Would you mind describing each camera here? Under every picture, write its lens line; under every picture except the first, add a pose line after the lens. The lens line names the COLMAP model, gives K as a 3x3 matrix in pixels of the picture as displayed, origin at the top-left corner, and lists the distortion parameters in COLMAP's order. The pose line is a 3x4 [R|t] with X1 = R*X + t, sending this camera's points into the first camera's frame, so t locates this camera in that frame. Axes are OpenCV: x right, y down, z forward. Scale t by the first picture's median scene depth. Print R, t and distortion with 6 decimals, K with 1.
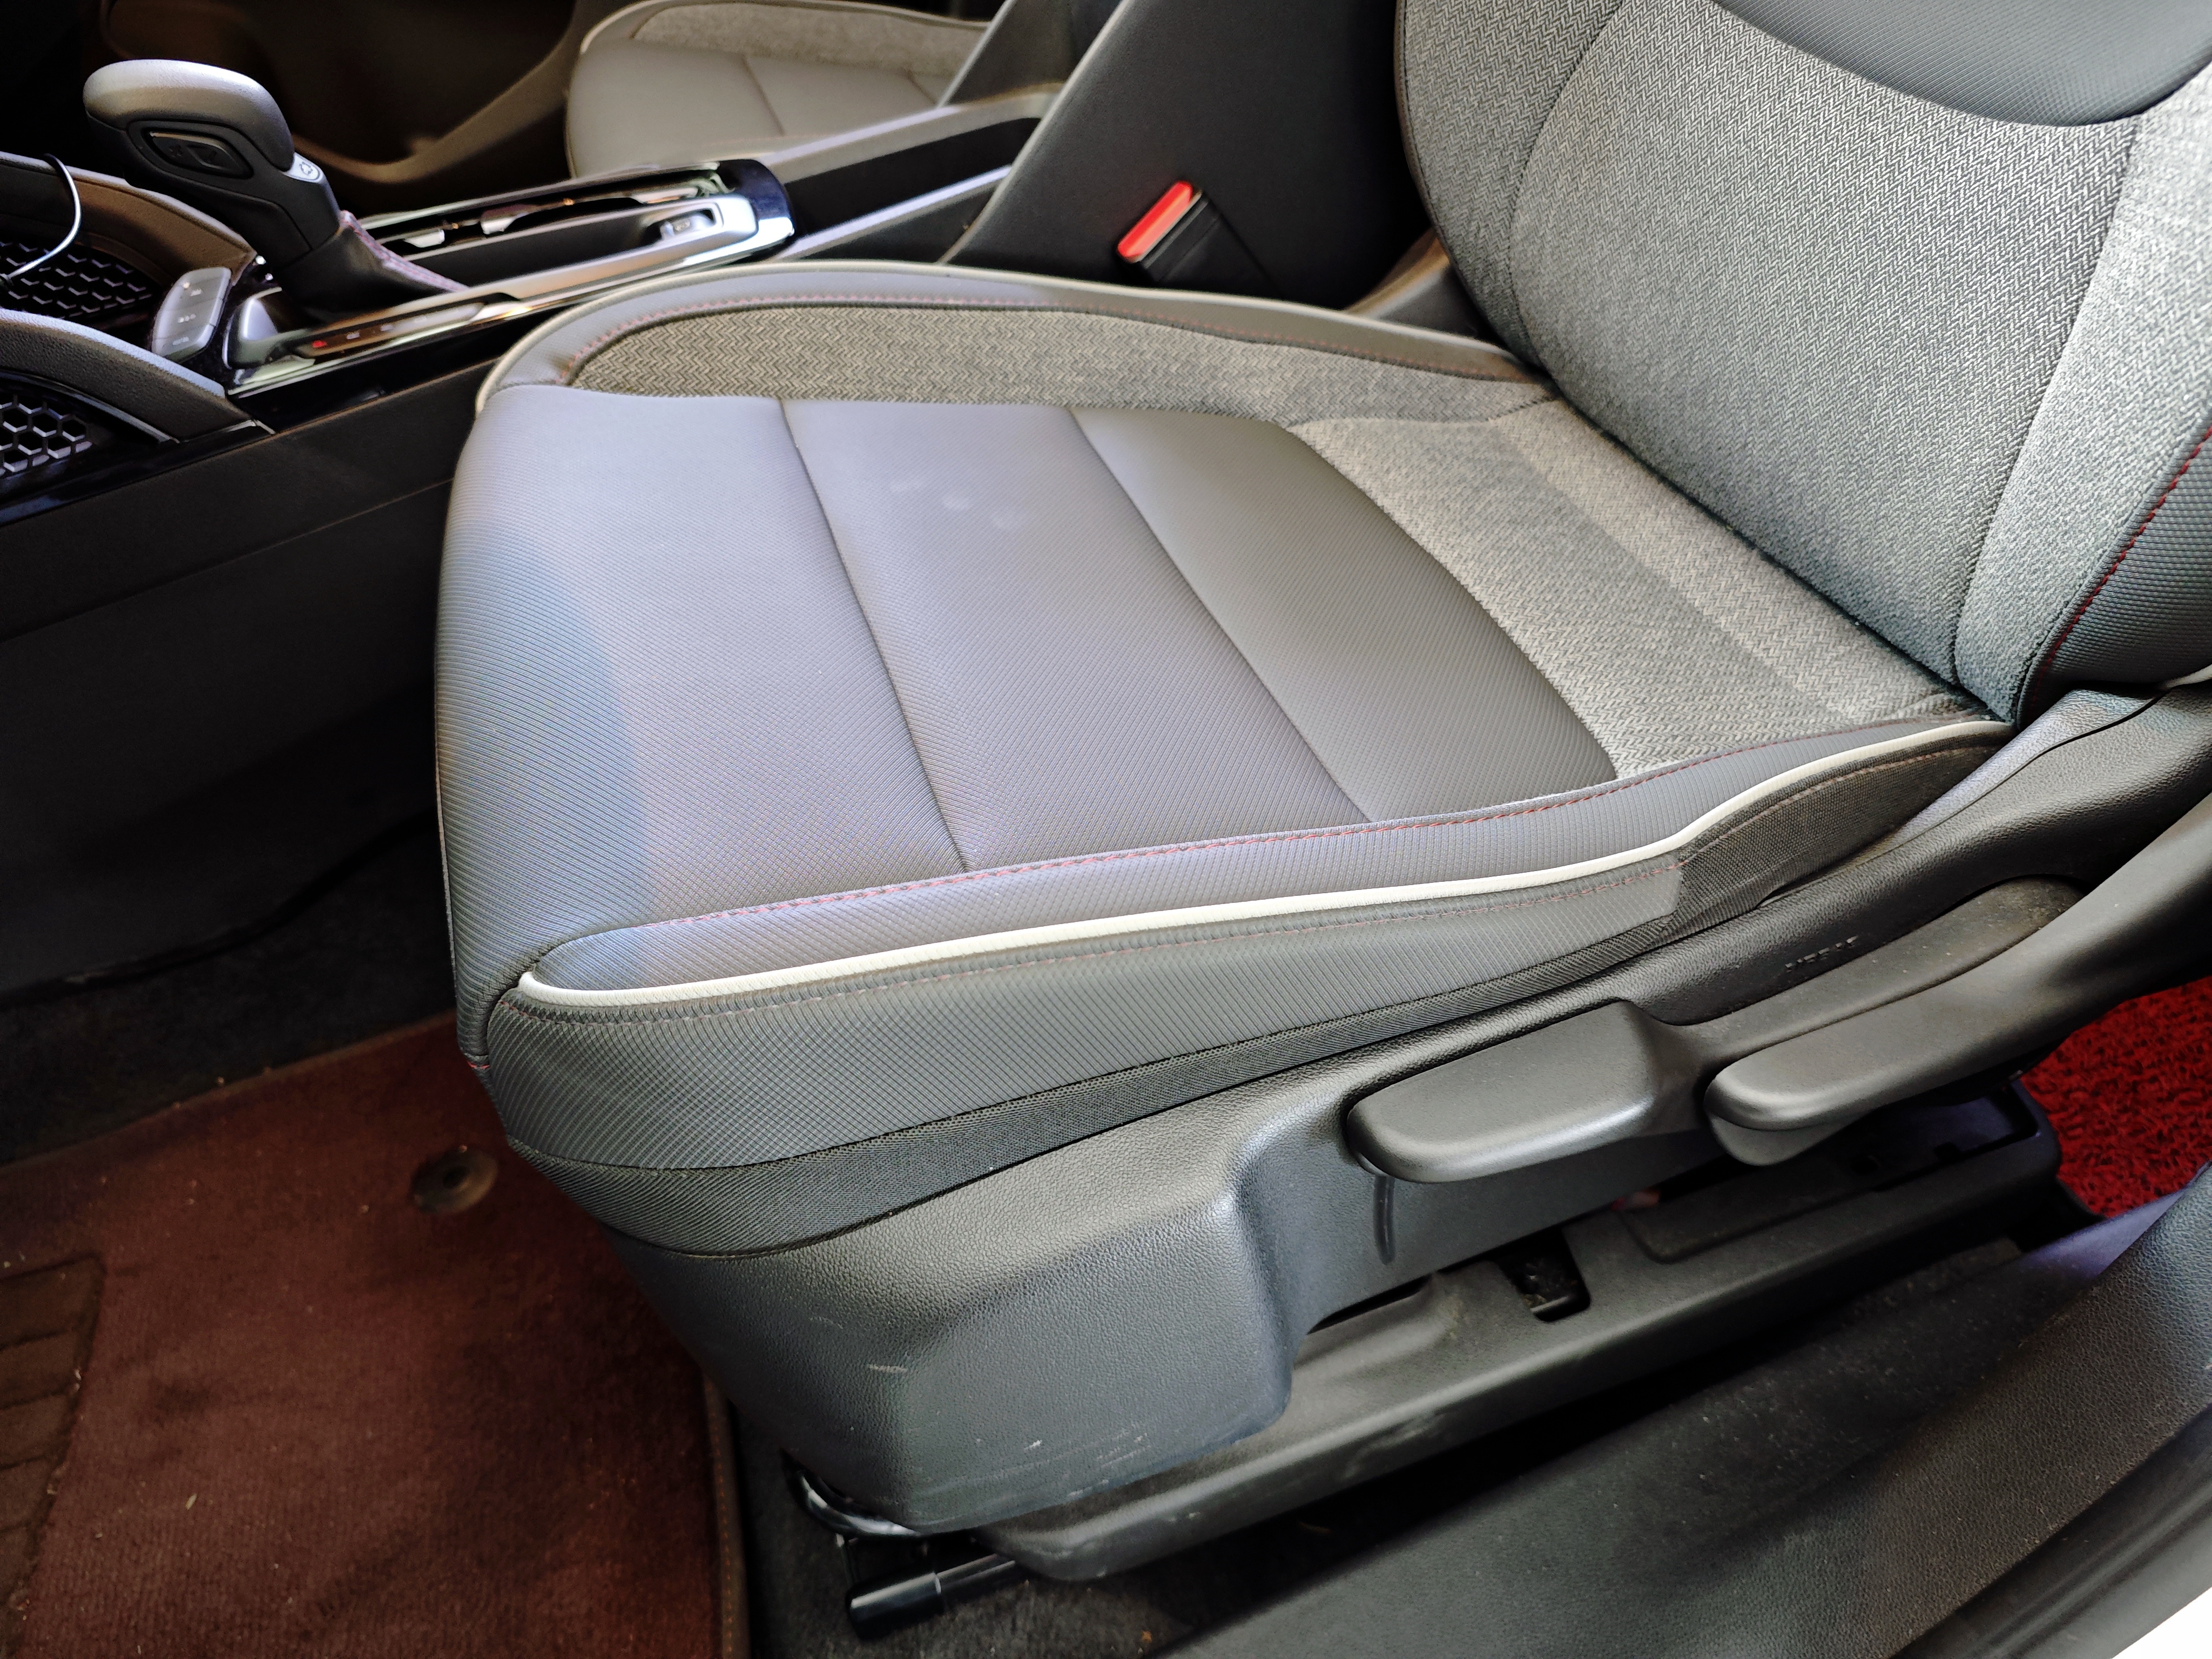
lens RADIAL K [[1543.8, 0, 1138.4], [0, 1543.8, 834.7], [0, 0, 1]] dist [0.020158, -0.054288]
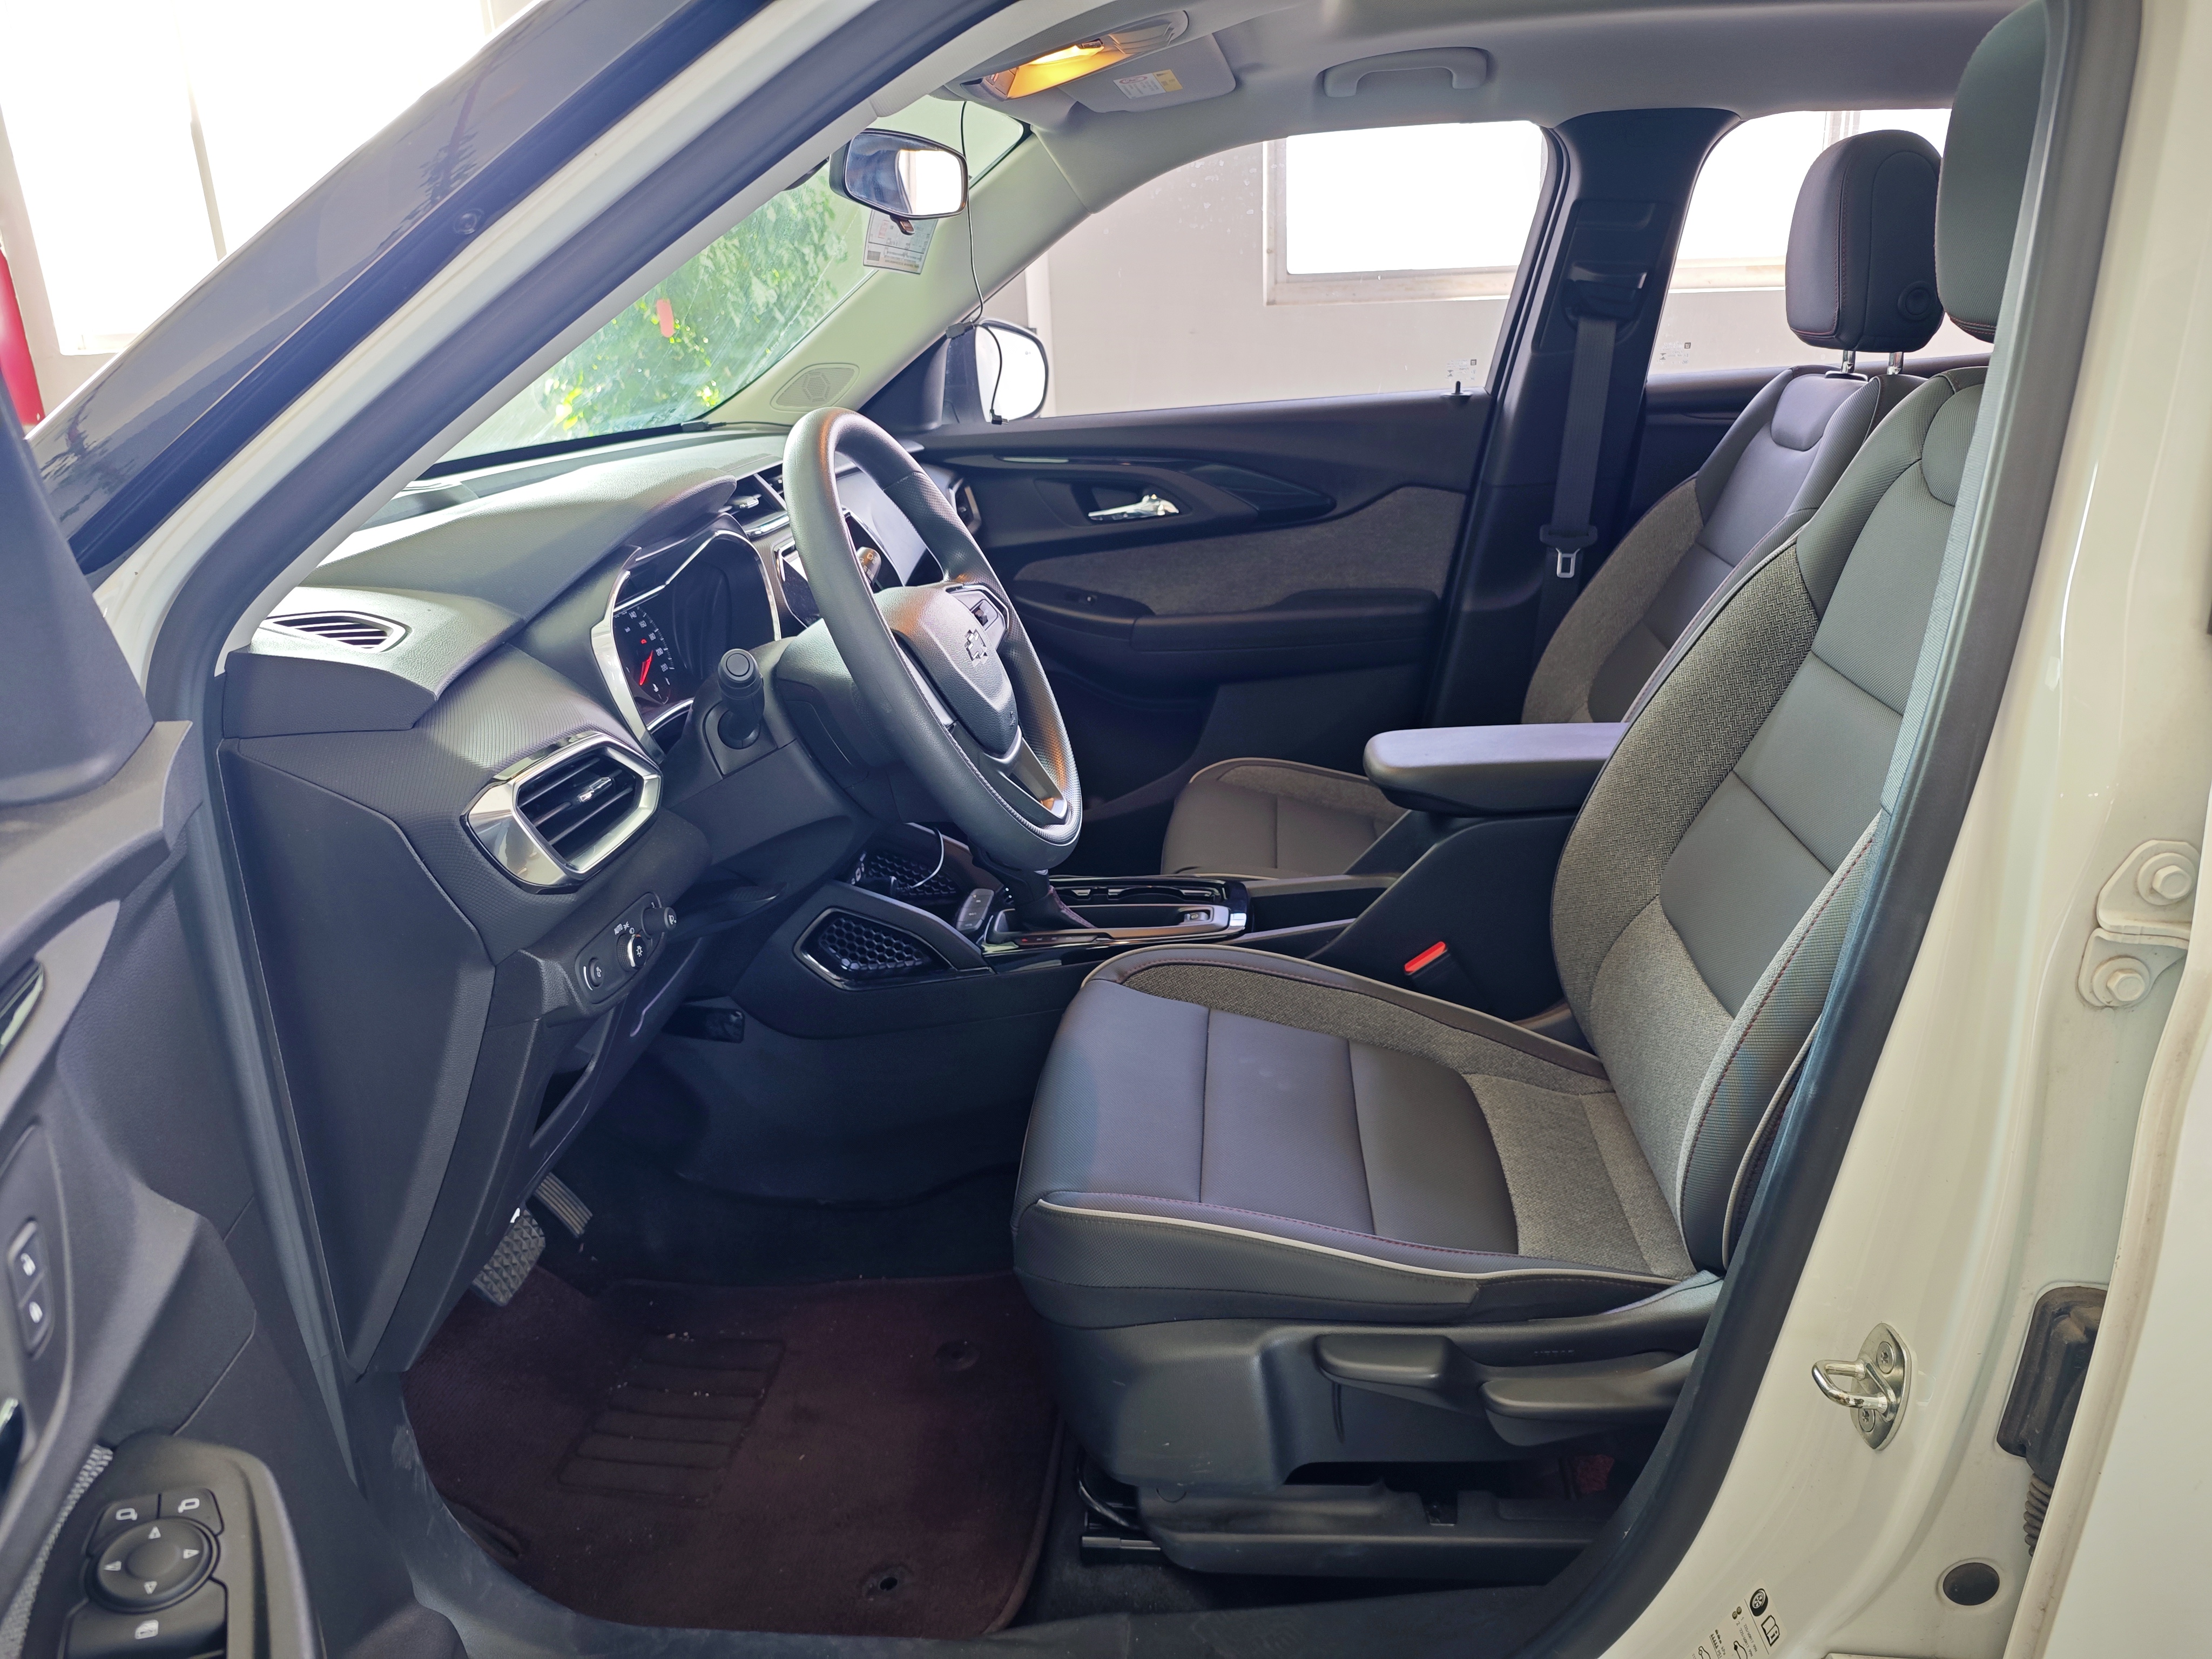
lens RADIAL K [[1543.8, 0, 1086.8], [0, 1543.8, 826.4], [0, 0, 1]] dist [0.020158, -0.054288]
pose [[0.909225, 0.160174, -0.384259, 0.365846], [-0.281839, 0.916158, -0.284992, 0.134296], [0.306394, 0.367421, 0.878137, -0.950973]]
